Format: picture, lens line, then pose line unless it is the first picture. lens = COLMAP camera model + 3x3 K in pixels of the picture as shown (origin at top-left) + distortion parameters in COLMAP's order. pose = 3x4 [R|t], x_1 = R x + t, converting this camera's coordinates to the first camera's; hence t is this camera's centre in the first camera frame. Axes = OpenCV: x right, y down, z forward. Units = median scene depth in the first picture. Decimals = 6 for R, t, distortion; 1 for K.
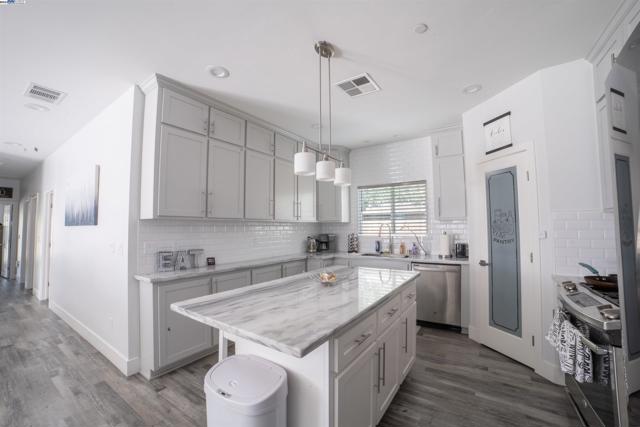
lens RADIAL K [[258.4, 0, 320.0], [0, 258.4, 213.5], [0, 0, 1]] dist [-0.103846, 0.033572]
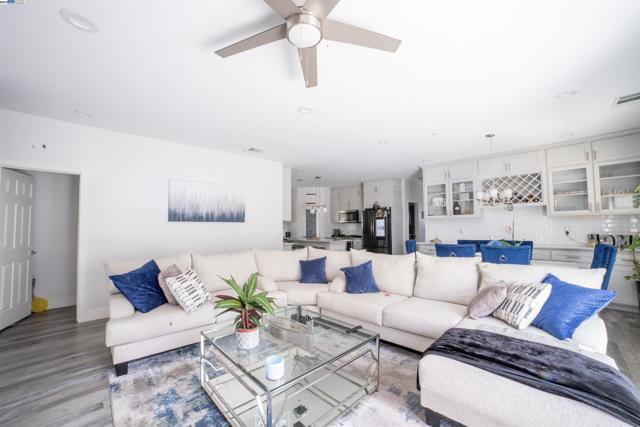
lens RADIAL K [[258.4, 0, 320.0], [0, 258.4, 213.5], [0, 0, 1]] dist [-0.103846, 0.033572]
pose [[0.212771, 0.054423, 0.975585, -2.709595], [-0.054262, 0.997565, -0.043815, 0.033207], [-0.975594, -0.043615, 0.215206, 0.075576]]
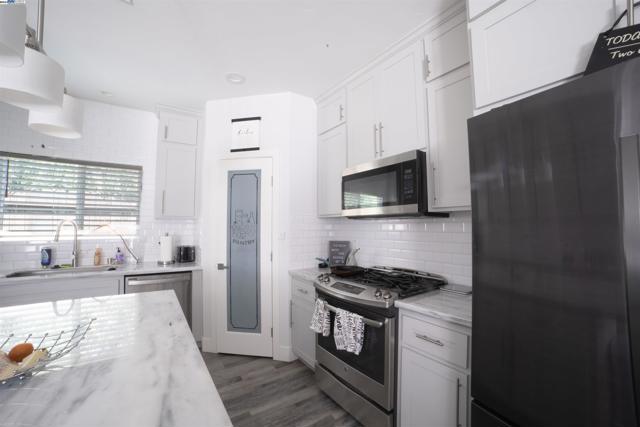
lens RADIAL K [[258.4, 0, 320.0], [0, 258.4, 213.5], [0, 0, 1]] dist [-0.103846, 0.033572]
pose [[0.379468, 0.052573, 0.923710, -0.092478], [-0.052933, 0.997983, -0.035055, 0.015596], [-0.923689, -0.035592, 0.381486, 0.303578]]
